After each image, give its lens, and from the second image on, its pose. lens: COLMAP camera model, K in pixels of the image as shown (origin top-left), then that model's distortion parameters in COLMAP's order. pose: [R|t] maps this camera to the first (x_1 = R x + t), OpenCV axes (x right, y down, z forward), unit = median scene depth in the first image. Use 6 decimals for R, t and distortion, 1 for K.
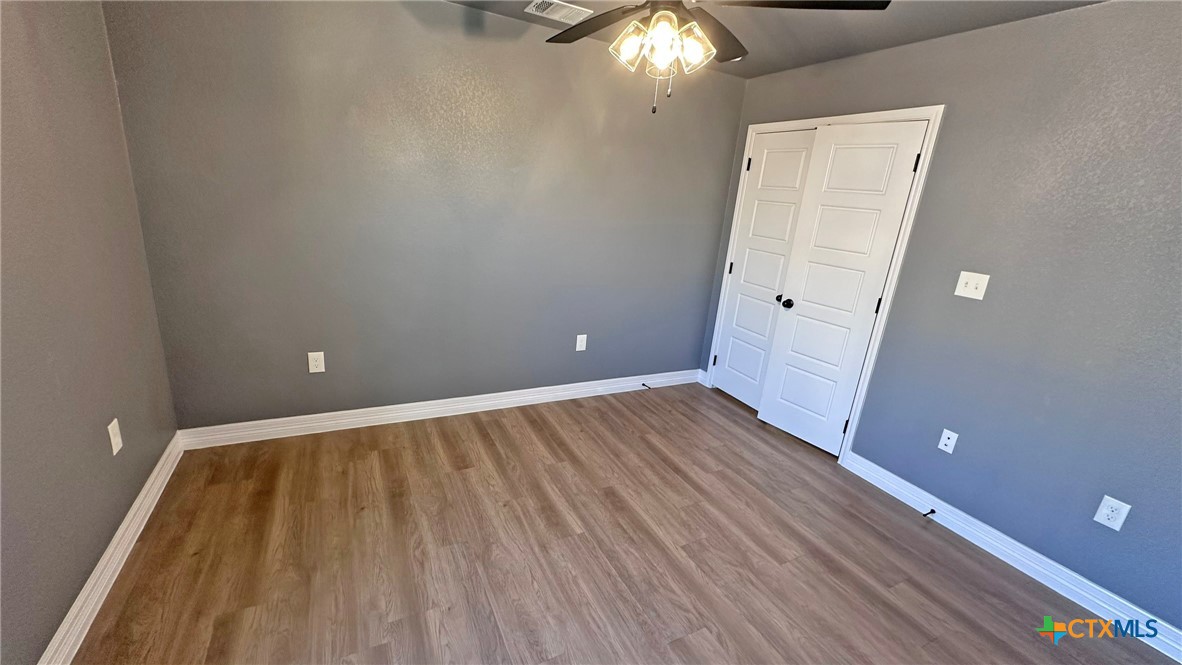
lens RADIAL K [[472.3, 0, 589.6], [0, 472.3, 330.8], [0, 0, 1]] dist [-0.000430, 0.000452]
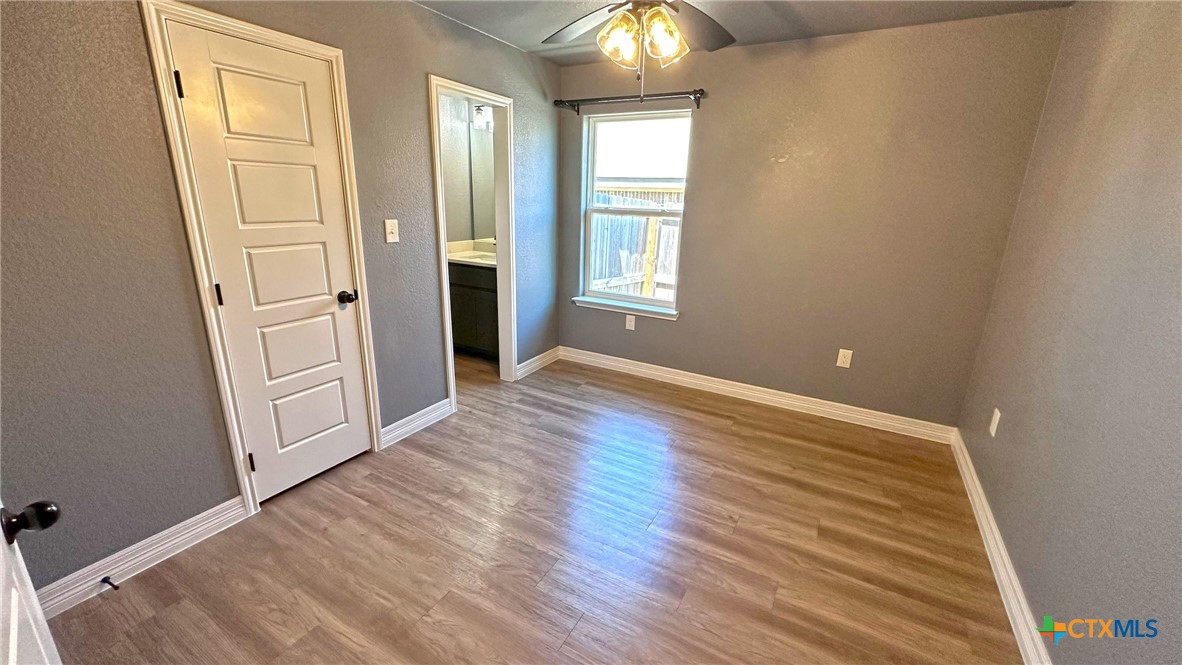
lens RADIAL K [[472.3, 0, 589.6], [0, 472.3, 330.8], [0, 0, 1]] dist [-0.000430, 0.000452]
pose [[-0.827048, 0.054268, -0.559506, 0.617128], [-0.250287, 0.855676, 0.452962, -0.343776], [0.503337, 0.514659, -0.694102, 1.407918]]
